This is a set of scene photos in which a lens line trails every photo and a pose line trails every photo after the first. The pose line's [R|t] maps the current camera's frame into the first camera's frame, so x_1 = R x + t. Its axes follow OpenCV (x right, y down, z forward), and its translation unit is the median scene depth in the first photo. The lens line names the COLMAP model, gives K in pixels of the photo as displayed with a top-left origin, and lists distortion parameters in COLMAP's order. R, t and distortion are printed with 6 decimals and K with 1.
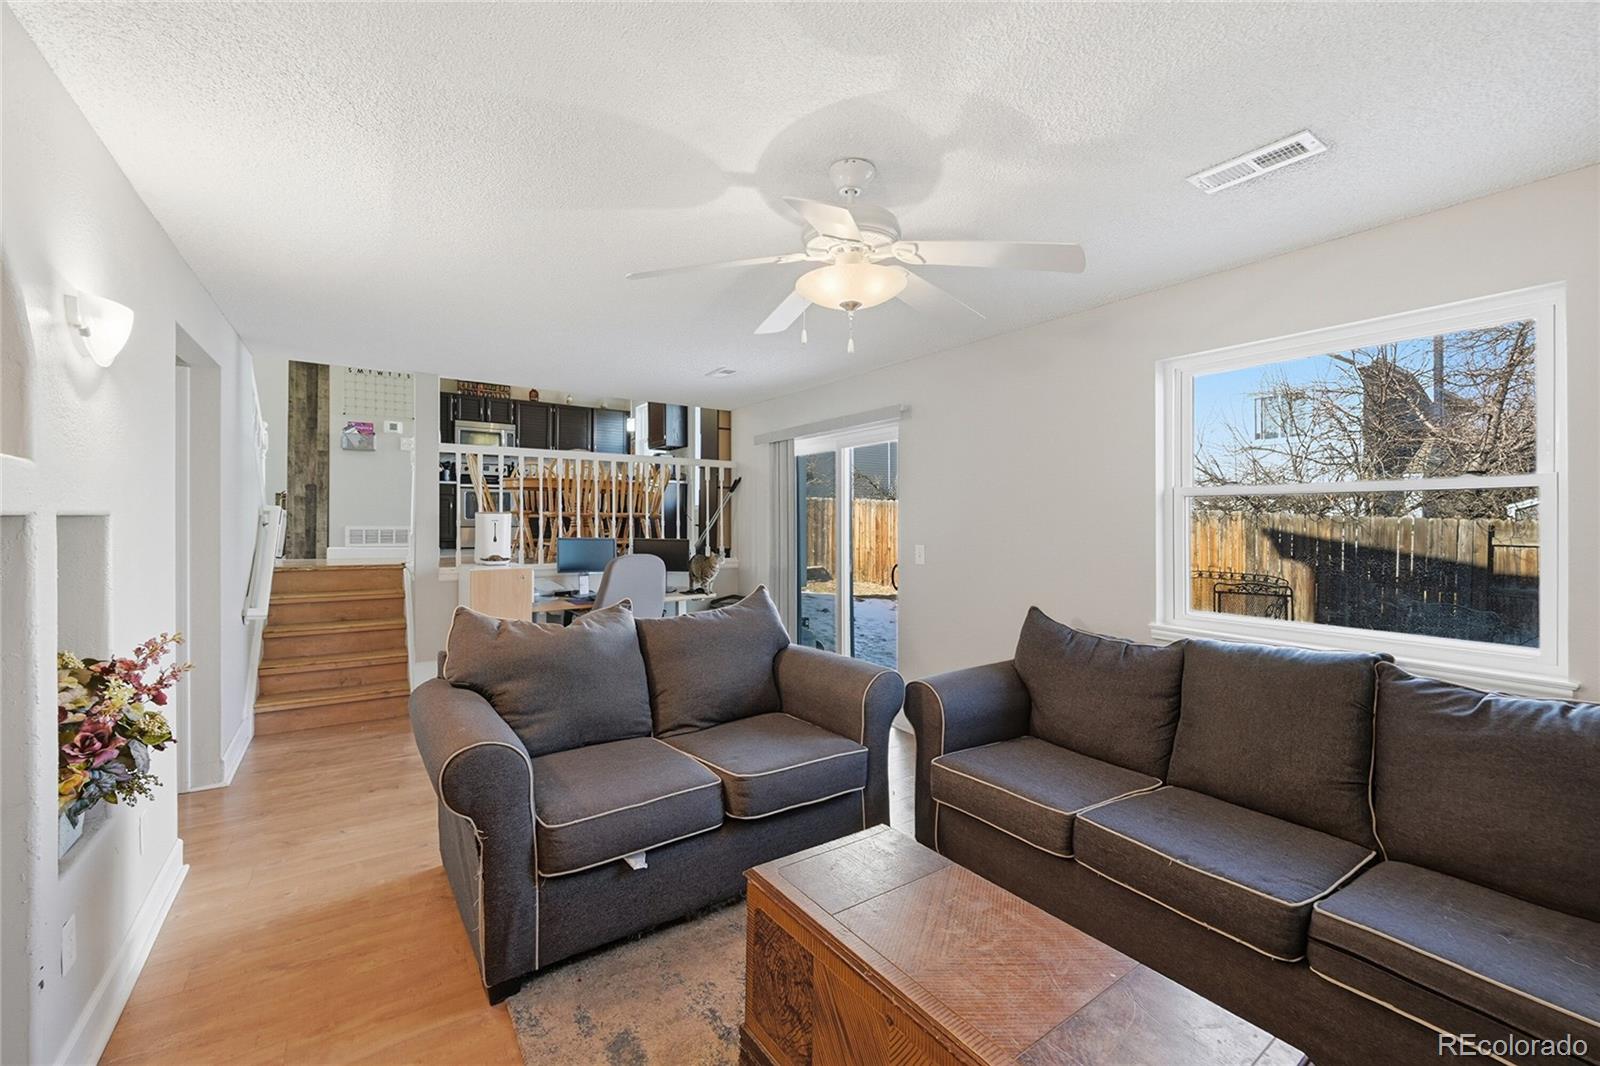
lens RADIAL K [[638.2, 0, 799.2], [0, 638.2, 529.2], [0, 0, 1]] dist [-0.000518, 0.000115]
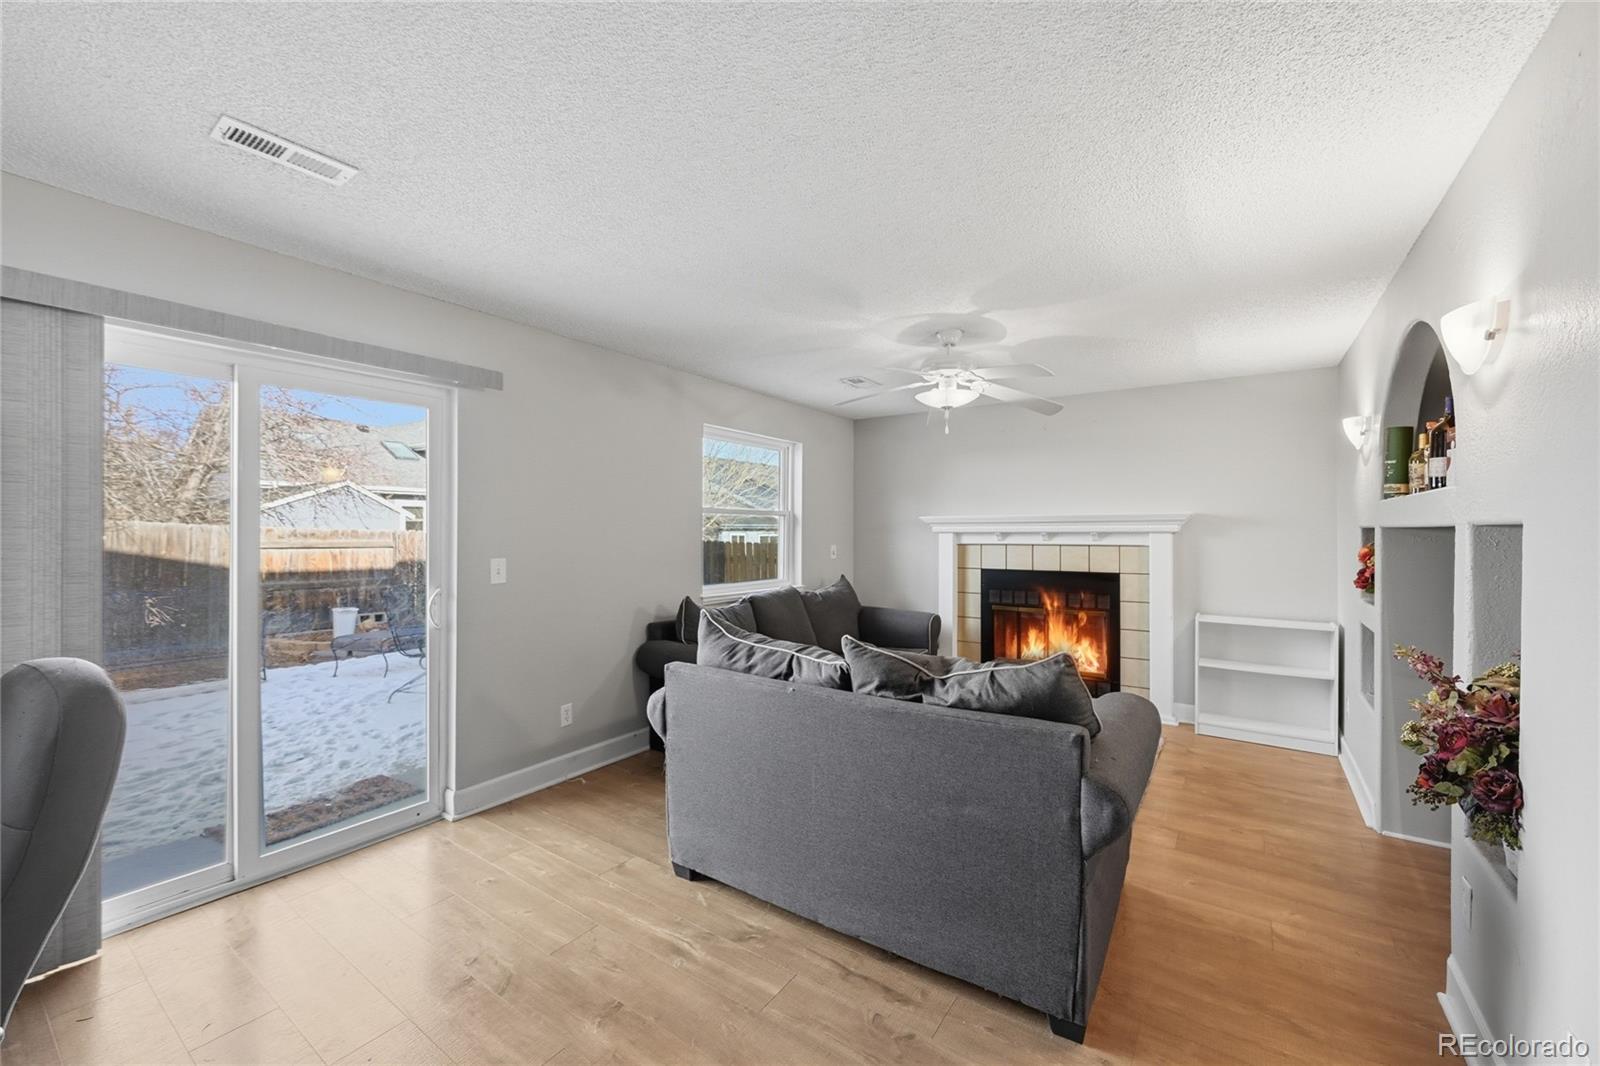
lens RADIAL K [[638.2, 0, 799.2], [0, 638.2, 529.2], [0, 0, 1]] dist [-0.000518, 0.000115]
pose [[-0.337784, -0.000200, 0.941224, -1.291272], [0.008361, 0.999960, 0.003213, -0.020346], [-0.941186, 0.008954, -0.337769, 1.779631]]
